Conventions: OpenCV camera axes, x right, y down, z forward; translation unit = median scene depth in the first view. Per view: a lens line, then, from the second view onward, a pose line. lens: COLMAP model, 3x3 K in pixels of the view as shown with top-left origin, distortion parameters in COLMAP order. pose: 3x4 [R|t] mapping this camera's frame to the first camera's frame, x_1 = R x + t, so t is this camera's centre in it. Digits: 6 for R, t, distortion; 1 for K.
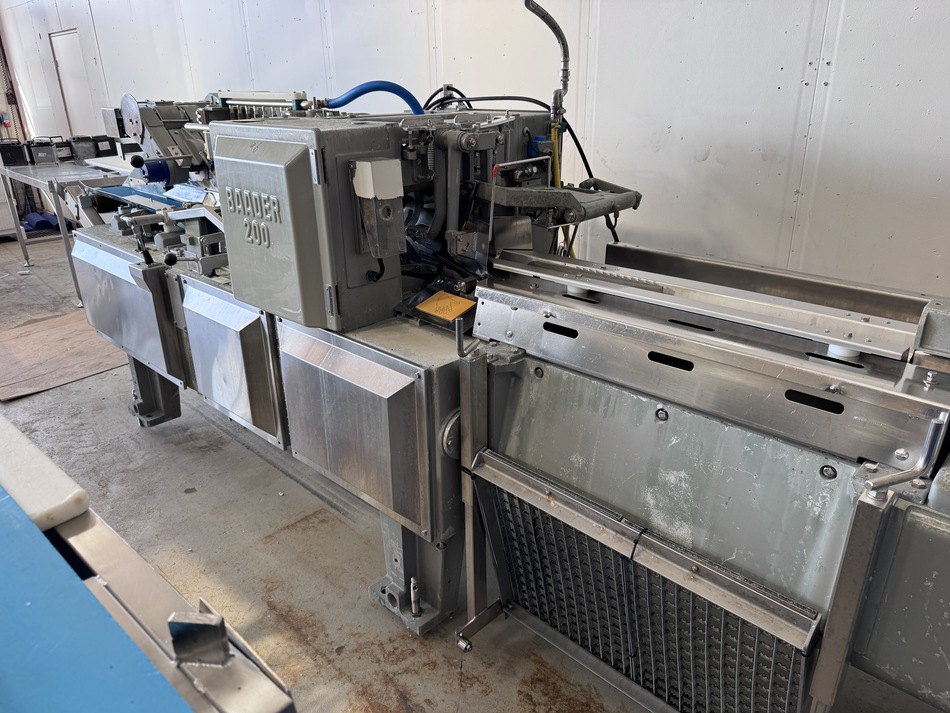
lens RADIAL K [[674.2, 0, 478.9], [0, 674.2, 357.6], [0, 0, 1]] dist [0.013777, -0.004052]
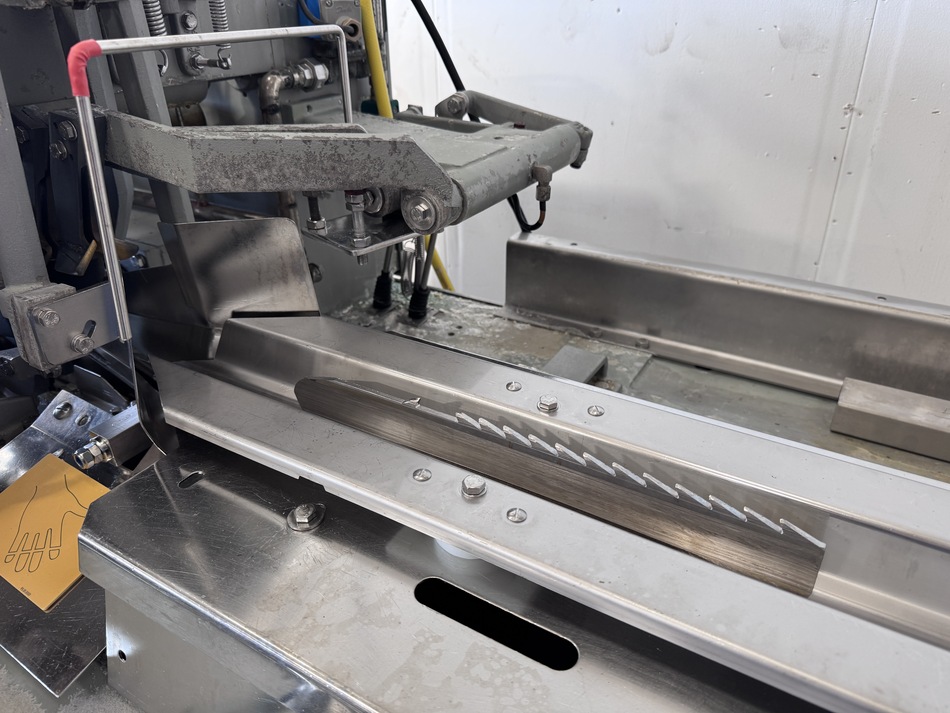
lens RADIAL K [[674.2, 0, 478.9], [0, 674.2, 357.6], [0, 0, 1]] dist [0.013777, -0.004052]
pose [[0.977736, -0.098593, 0.185233, 0.084455], [0.077416, 0.989957, 0.118284, -0.154189], [-0.195035, -0.101310, 0.975550, 0.583994]]
